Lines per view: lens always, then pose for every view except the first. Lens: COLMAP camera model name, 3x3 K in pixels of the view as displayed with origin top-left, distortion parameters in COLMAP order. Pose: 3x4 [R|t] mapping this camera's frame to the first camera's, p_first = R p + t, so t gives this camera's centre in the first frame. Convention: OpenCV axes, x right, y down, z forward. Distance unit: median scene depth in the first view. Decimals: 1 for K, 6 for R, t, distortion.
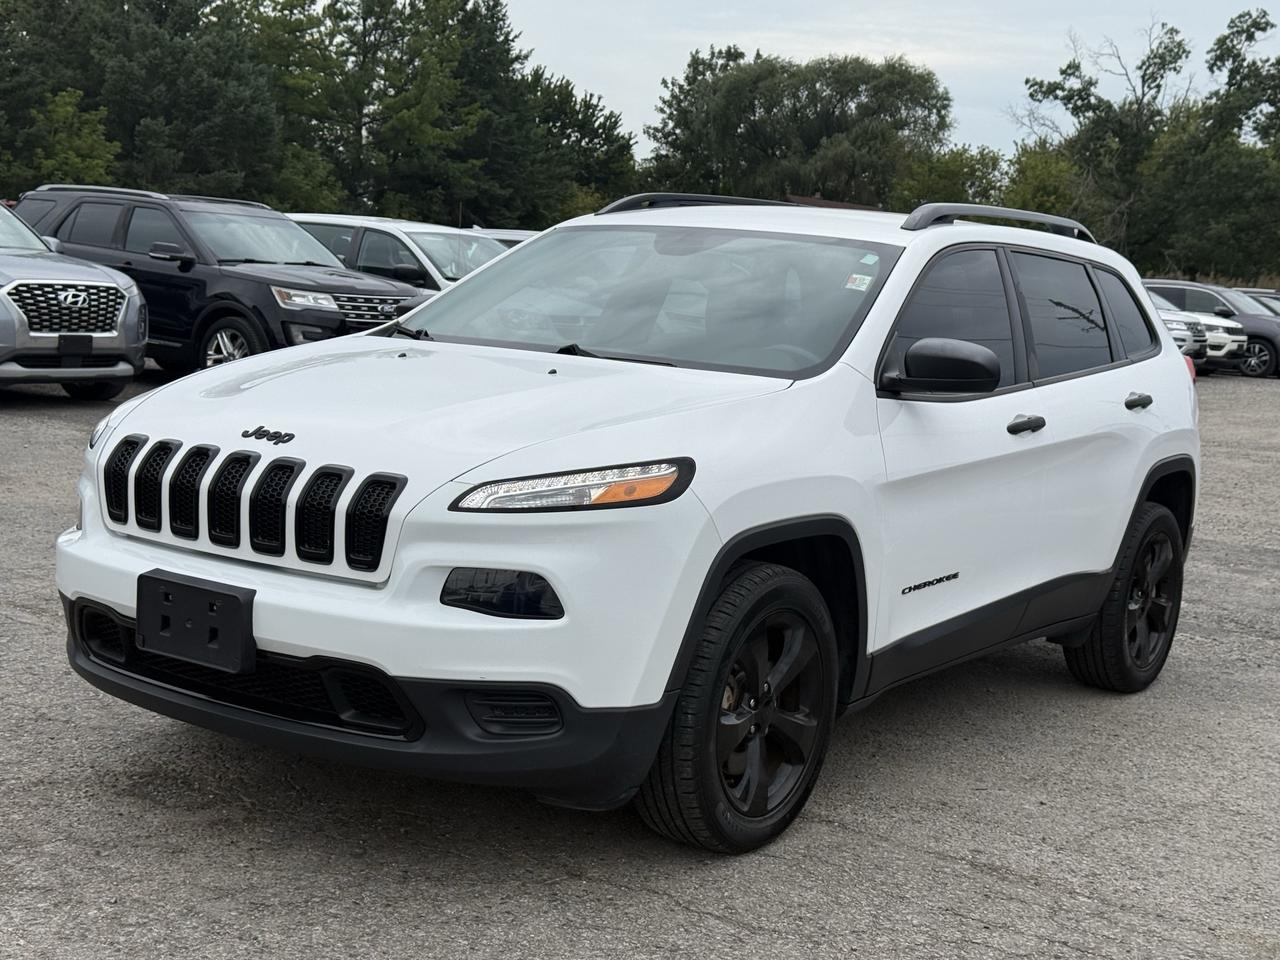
lens RADIAL K [[1839.2, 0, 668.9], [0, 1839.2, 495.0], [0, 0, 1]] dist [0.188635, -0.422929]
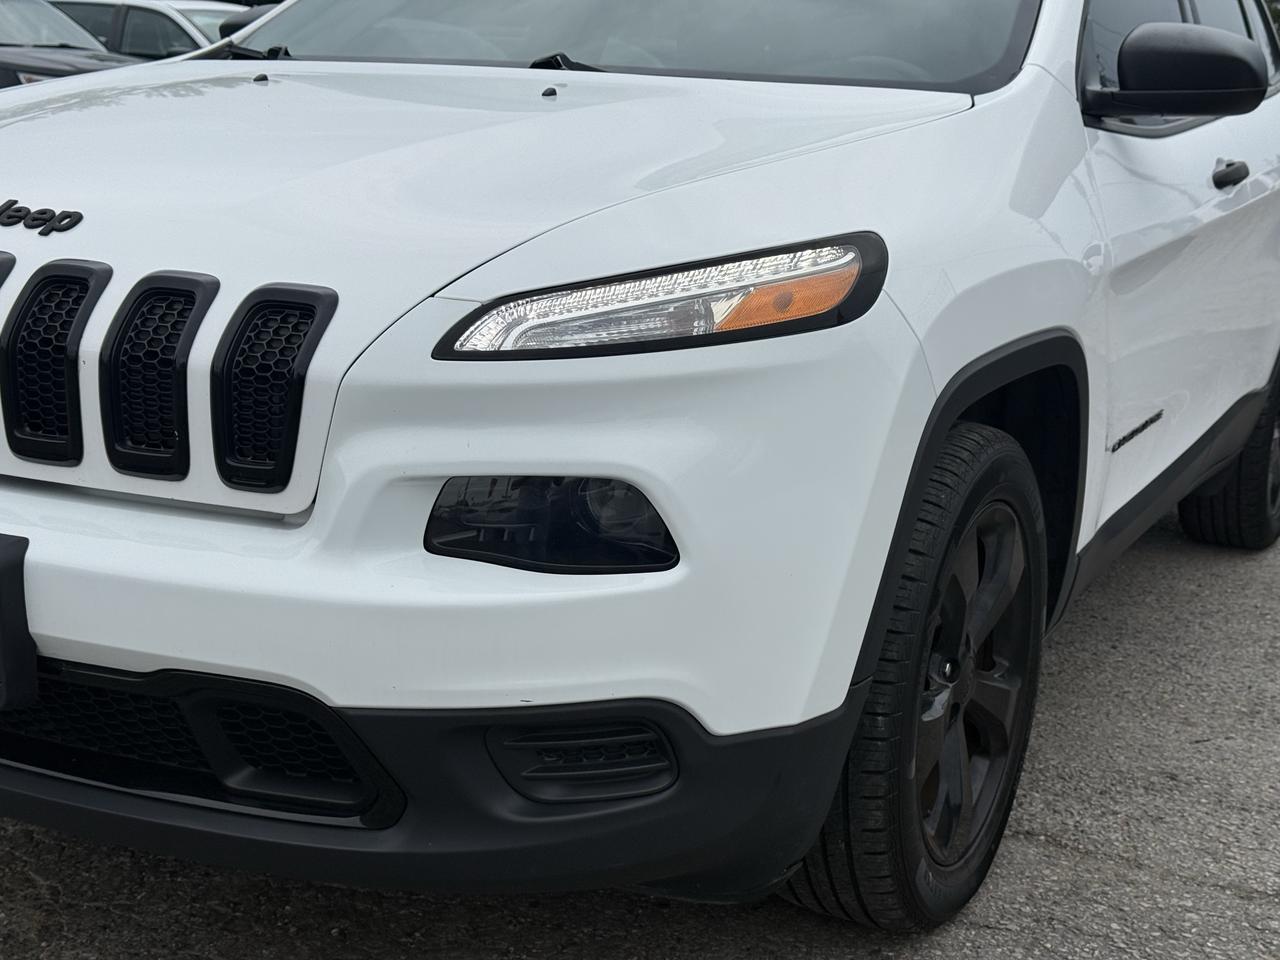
lens RADIAL K [[1839.2, 0, 668.9], [0, 1839.2, 495.0], [0, 0, 1]] dist [0.188635, -0.422929]
pose [[0.992776, -0.053456, 0.107420, -0.104456], [0.042265, 0.993691, 0.103887, -0.003351], [-0.112296, -0.098596, 0.988771, 0.482547]]
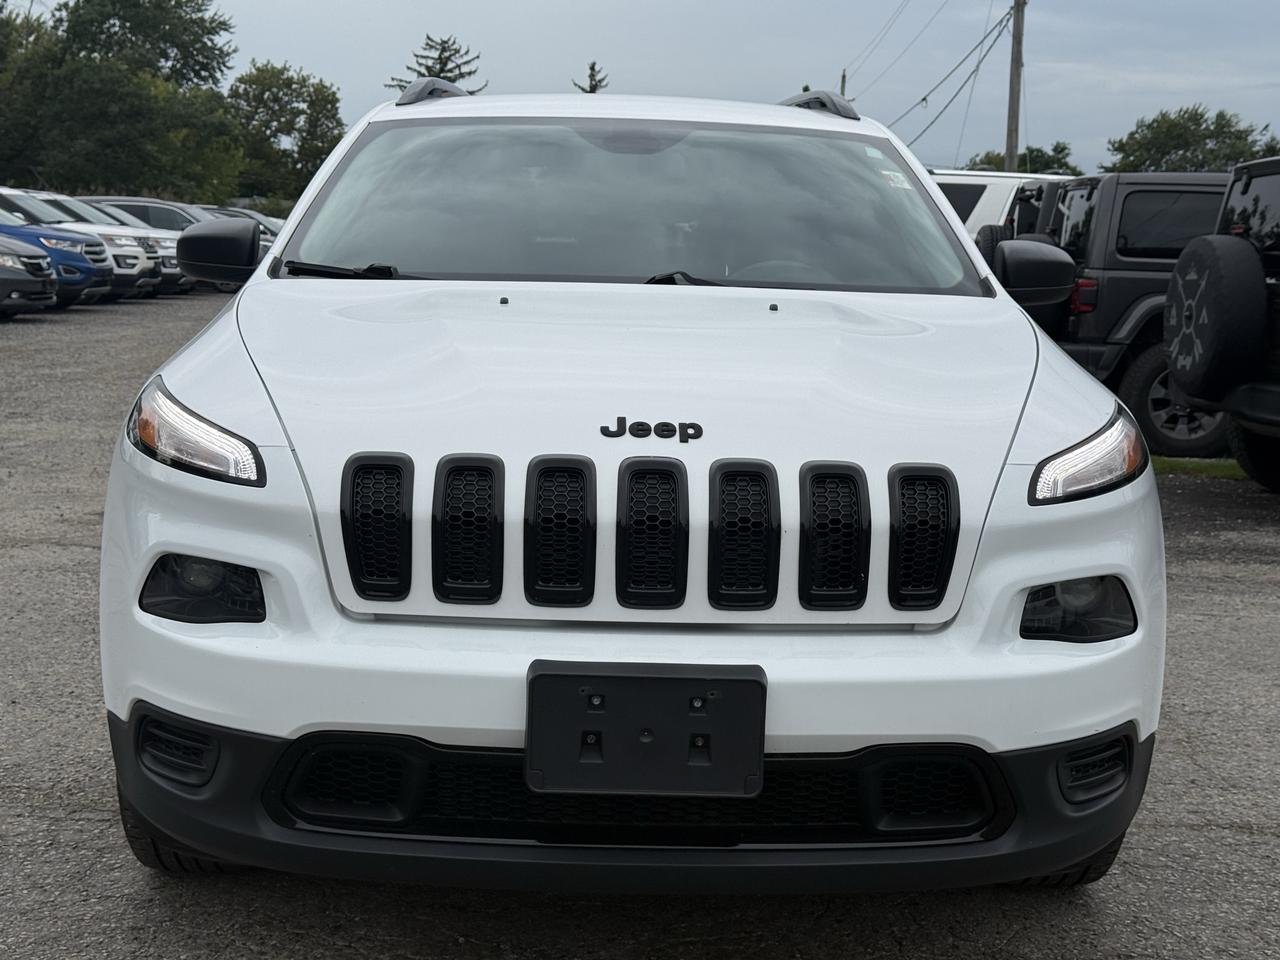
lens RADIAL K [[1818.5, 0, 640.0], [0, 1818.5, 480.0], [0, 0, 1]] dist [0.107234, -0.038138]
pose [[0.813629, -0.122749, 0.568279, -0.590076], [0.101534, 0.992437, 0.068996, -0.059658], [-0.572450, 0.001563, 0.819938, 0.479646]]
